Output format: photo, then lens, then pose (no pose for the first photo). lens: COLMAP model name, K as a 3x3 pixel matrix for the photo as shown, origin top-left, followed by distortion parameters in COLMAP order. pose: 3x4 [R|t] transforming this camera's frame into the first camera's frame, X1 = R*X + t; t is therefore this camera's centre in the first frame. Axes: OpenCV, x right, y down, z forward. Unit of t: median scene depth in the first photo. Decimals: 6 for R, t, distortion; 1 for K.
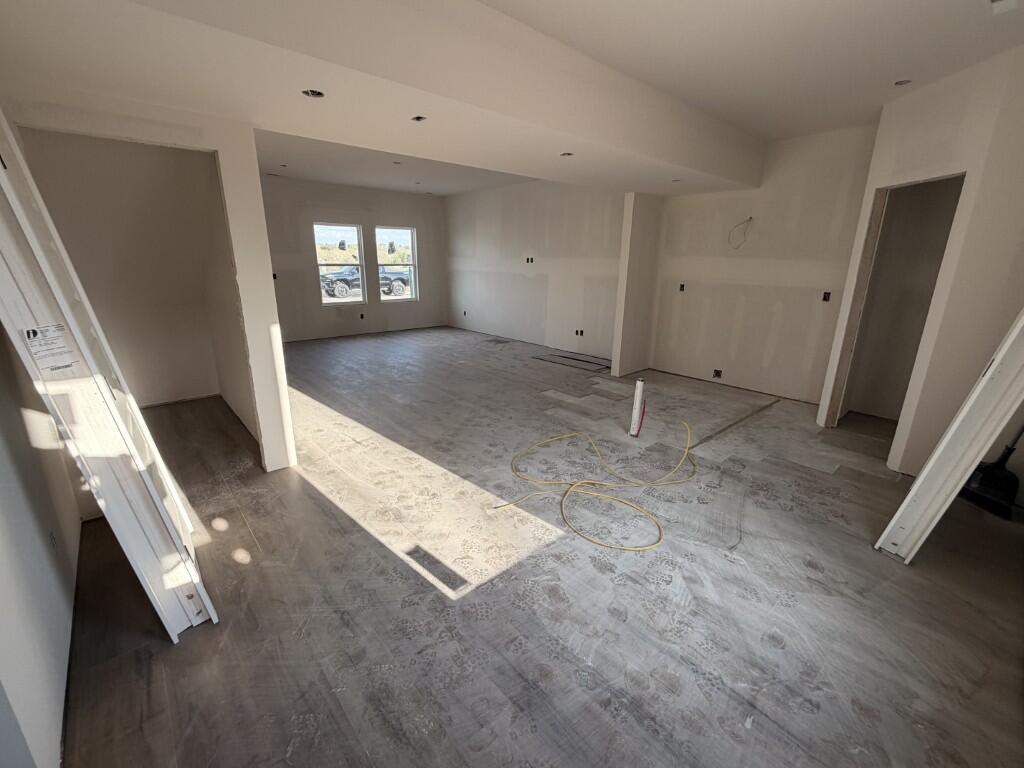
lens RADIAL K [[437.0, 0, 516.3], [0, 437.0, 381.7], [0, 0, 1]] dist [0.002963, 0.000092]
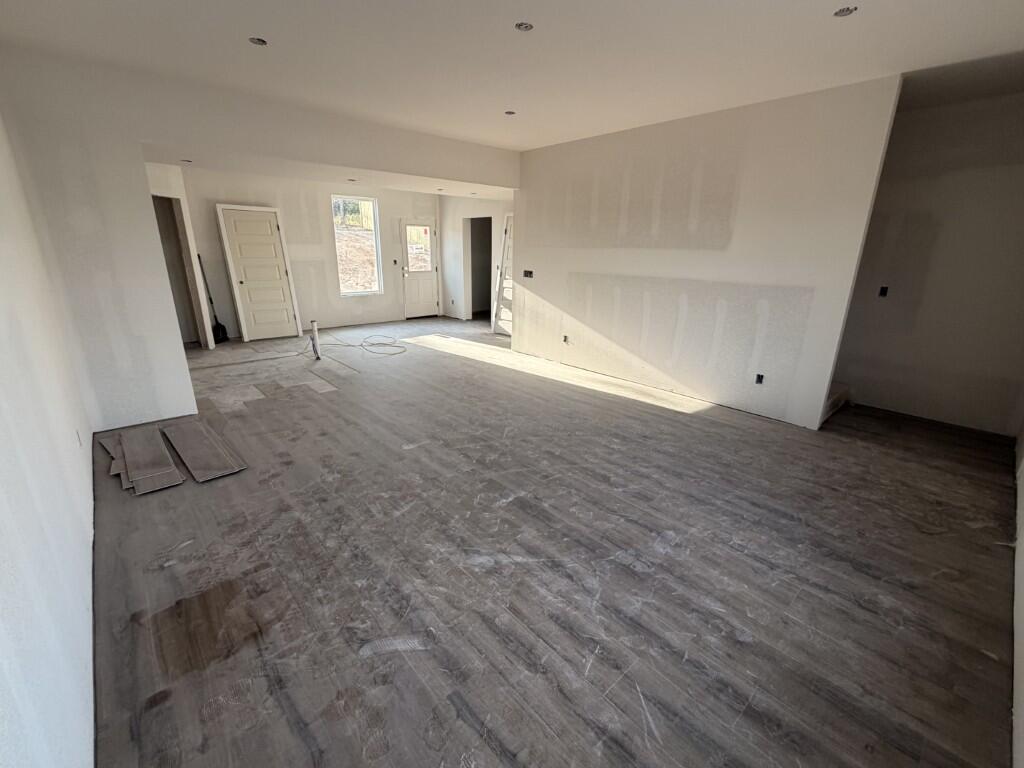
lens RADIAL K [[437.0, 0, 516.3], [0, 437.0, 381.7], [0, 0, 1]] dist [0.002963, 0.000092]
pose [[-0.999643, -0.016332, -0.021129, -0.336751], [-0.025257, 0.835186, 0.549387, -0.563112], [0.008674, 0.549725, -0.835301, 1.944372]]
